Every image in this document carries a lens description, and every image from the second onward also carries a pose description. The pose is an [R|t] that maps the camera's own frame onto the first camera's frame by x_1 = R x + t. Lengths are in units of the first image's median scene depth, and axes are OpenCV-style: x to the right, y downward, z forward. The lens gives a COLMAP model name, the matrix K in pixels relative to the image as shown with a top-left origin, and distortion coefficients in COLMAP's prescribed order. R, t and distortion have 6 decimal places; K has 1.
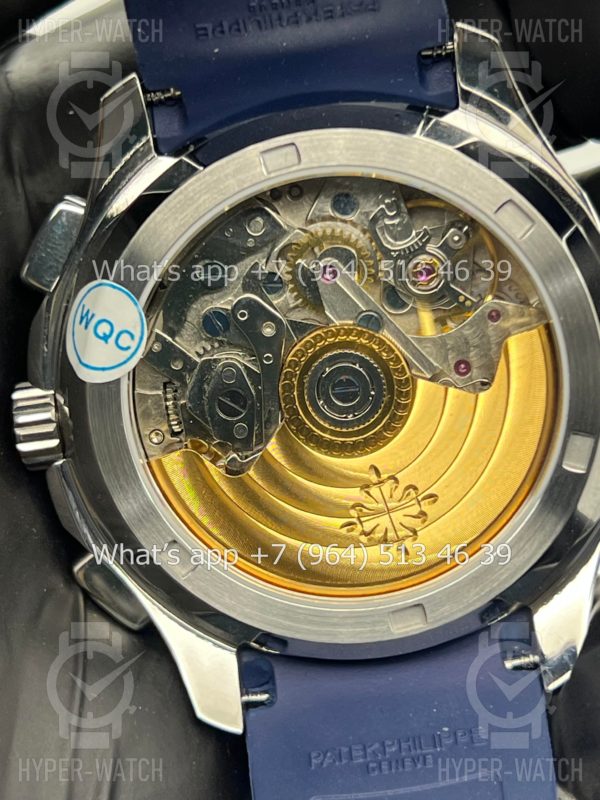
lens RADIAL K [[1846.2, 0, 297.6], [0, 1846.2, 398.8], [0, 0, 1]] dist [0.194587, 0.000000]
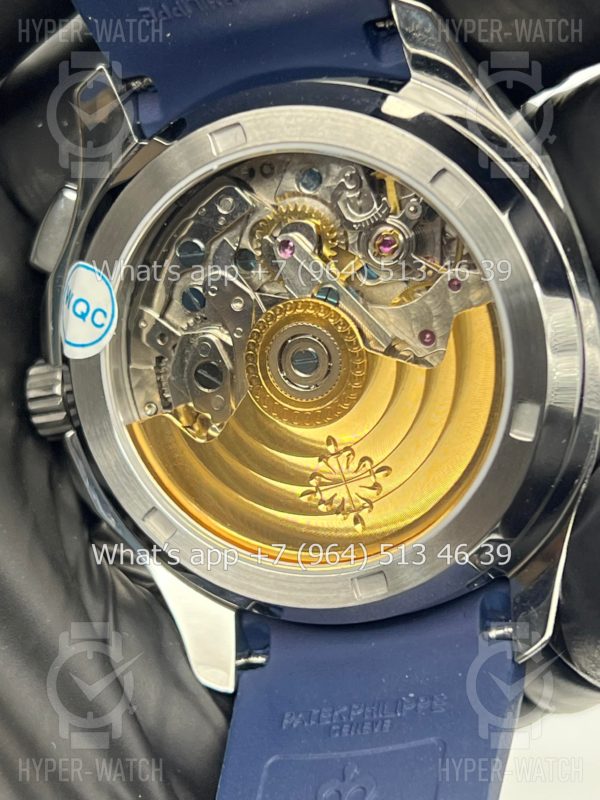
lens RADIAL K [[1846.2, 0, 301.6], [0, 1846.2, 402.1], [0, 0, 1]] dist [0.194587, 0.000000]
pose [[0.956871, -0.009524, -0.290357, 0.319153], [0.014481, 0.999784, 0.014926, 0.002248], [0.290152, -0.018486, 0.956802, 0.019592]]
